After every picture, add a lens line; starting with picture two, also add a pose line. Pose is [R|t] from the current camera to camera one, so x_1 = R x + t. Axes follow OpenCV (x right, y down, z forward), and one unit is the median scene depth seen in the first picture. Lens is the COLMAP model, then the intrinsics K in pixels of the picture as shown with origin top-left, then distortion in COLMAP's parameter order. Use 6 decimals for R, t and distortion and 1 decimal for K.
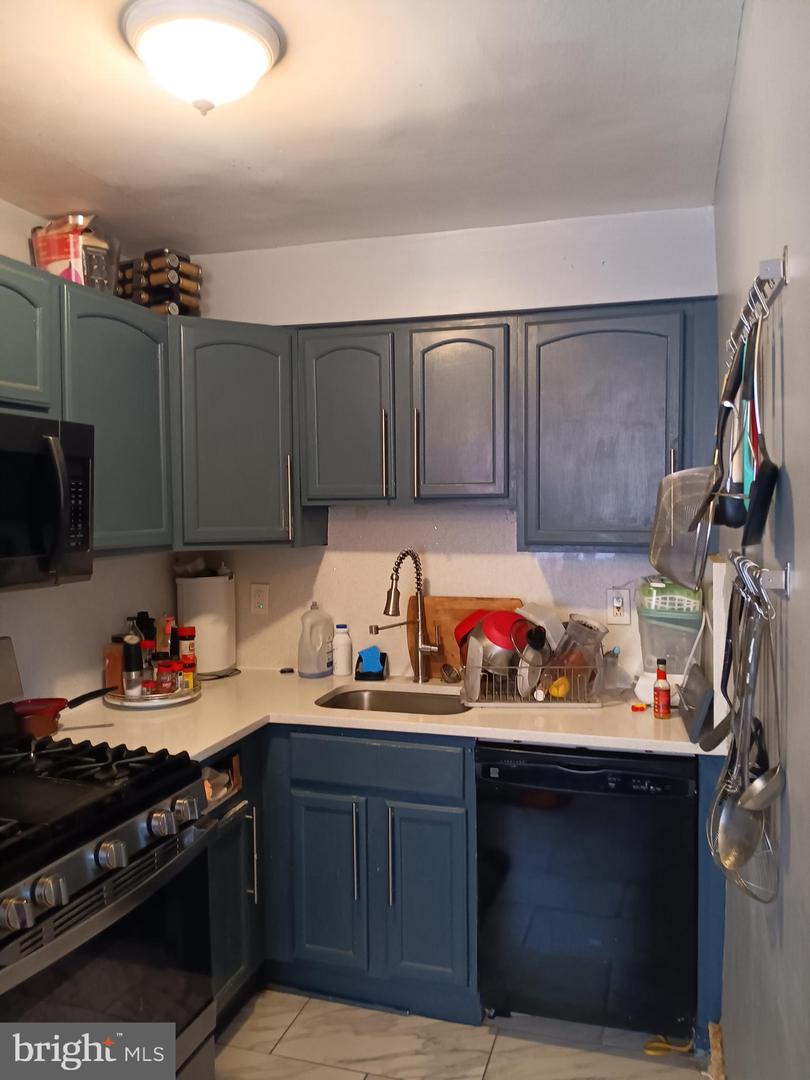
lens RADIAL K [[801.0, 0, 405.0], [0, 801.0, 540.0], [0, 0, 1]] dist [0.063197, -0.129333]
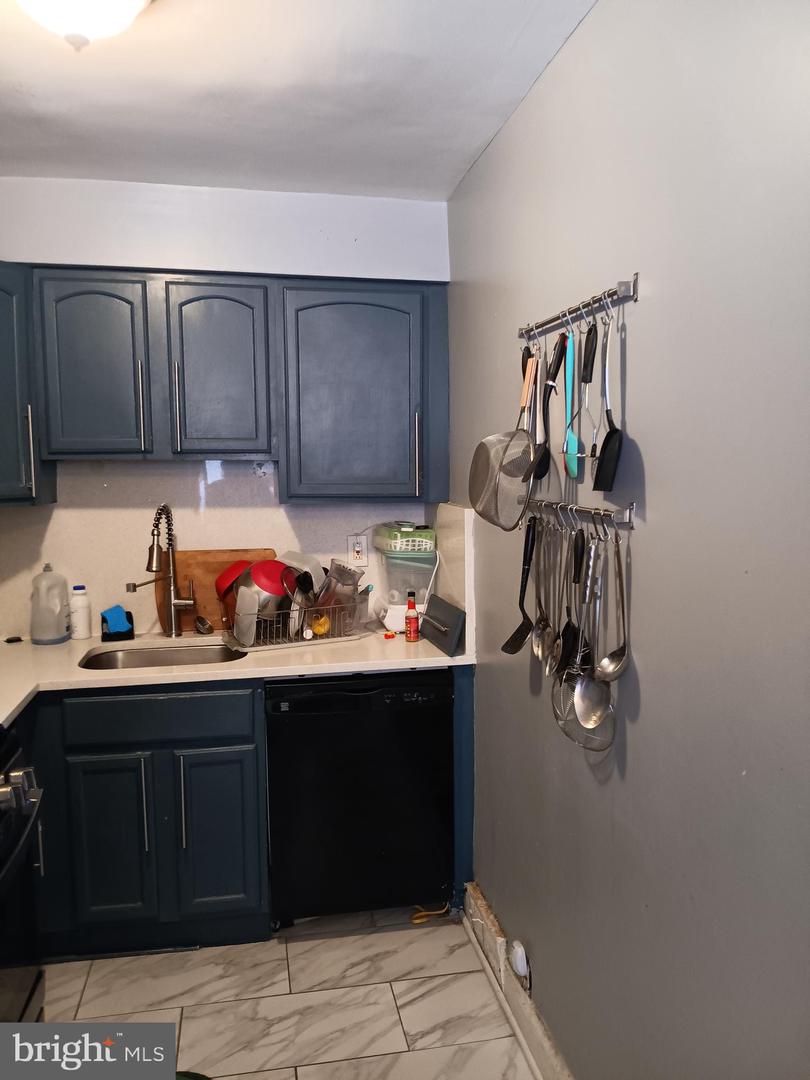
lens RADIAL K [[801.0, 0, 405.0], [0, 801.0, 540.0], [0, 0, 1]] dist [0.063197, -0.129333]
pose [[0.885811, -0.044066, 0.461949, -0.215459], [0.018614, 0.998054, 0.059513, 0.001913], [-0.463672, -0.044118, 0.884908, -0.026466]]
